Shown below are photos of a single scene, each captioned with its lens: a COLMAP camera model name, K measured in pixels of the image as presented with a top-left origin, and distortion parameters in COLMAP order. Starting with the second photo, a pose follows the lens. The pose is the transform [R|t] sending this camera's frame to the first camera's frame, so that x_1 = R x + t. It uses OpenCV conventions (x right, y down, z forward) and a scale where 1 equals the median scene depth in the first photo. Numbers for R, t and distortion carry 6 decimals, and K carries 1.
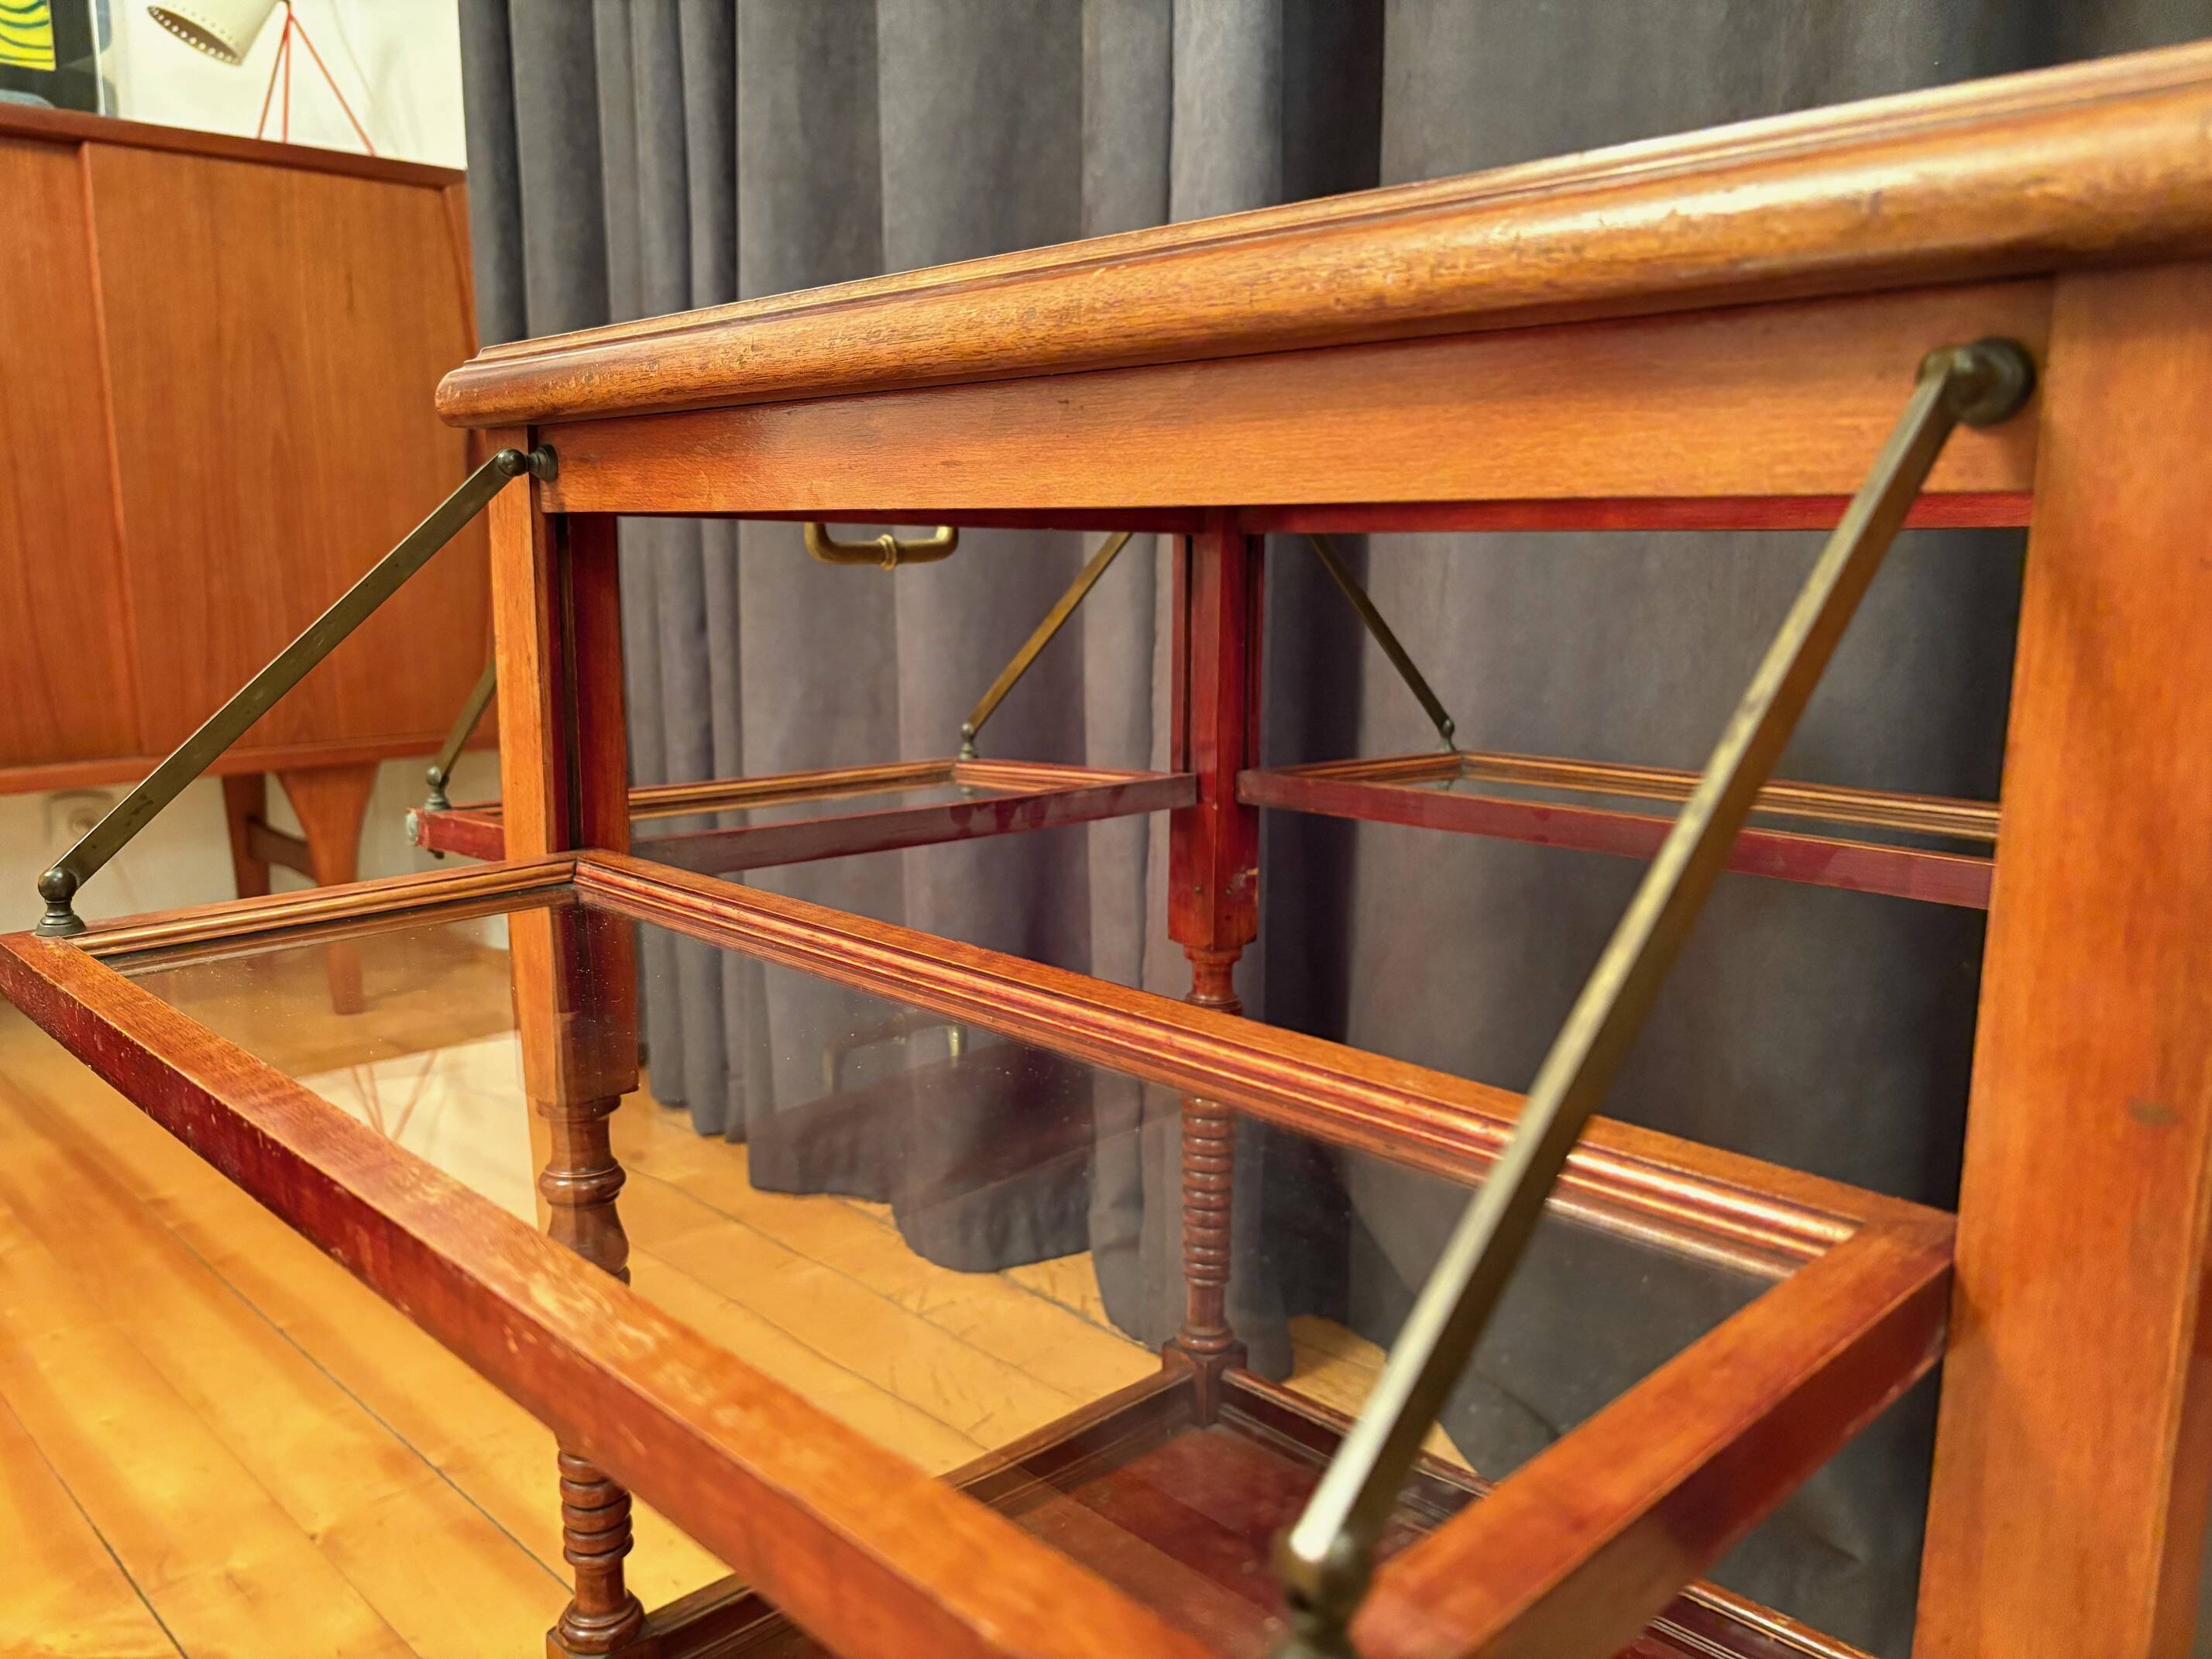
lens RADIAL K [[1681.6, 0, 1104.6], [0, 1681.6, 849.0], [0, 0, 1]] dist [0.039080, -0.062502]
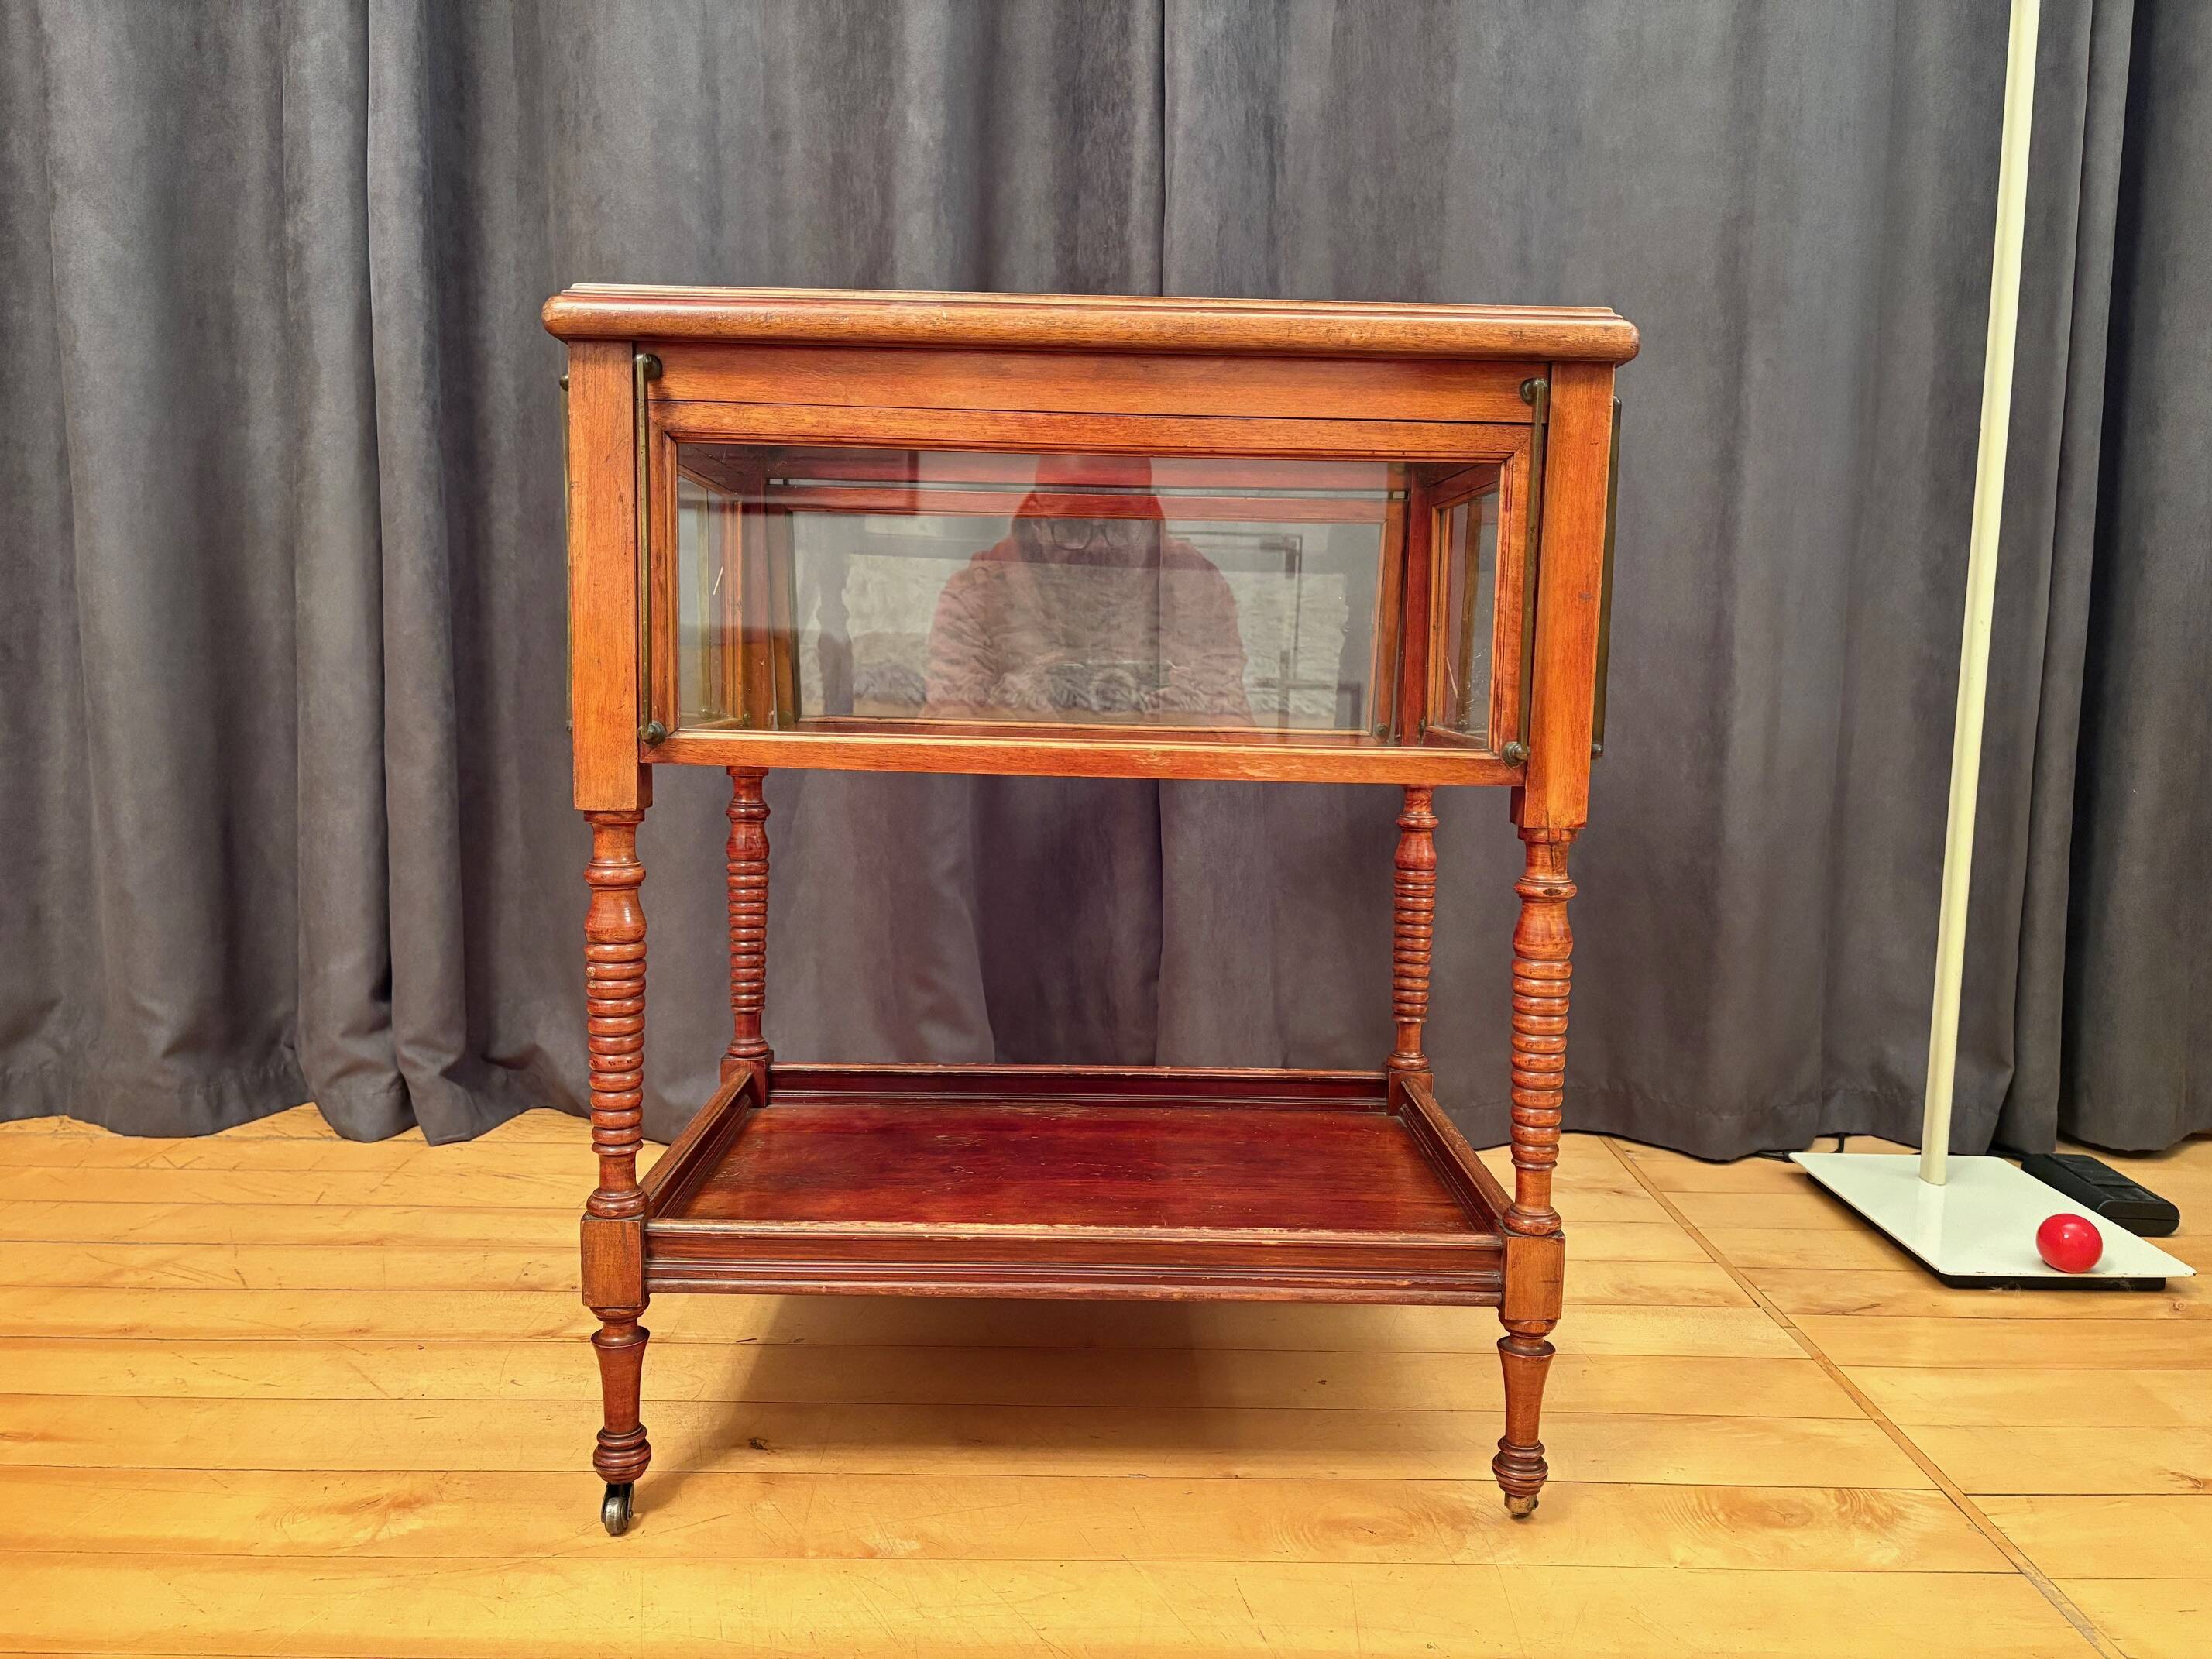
lens RADIAL K [[1674.4, 0, 1109.5], [0, 1674.4, 836.0], [0, 0, 1]] dist [0.048585, -0.055134]
pose [[0.691511, -0.072785, 0.718690, -0.487727], [0.113050, 0.993556, -0.008153, 0.134307], [-0.713465, 0.086886, 0.695283, -0.270592]]
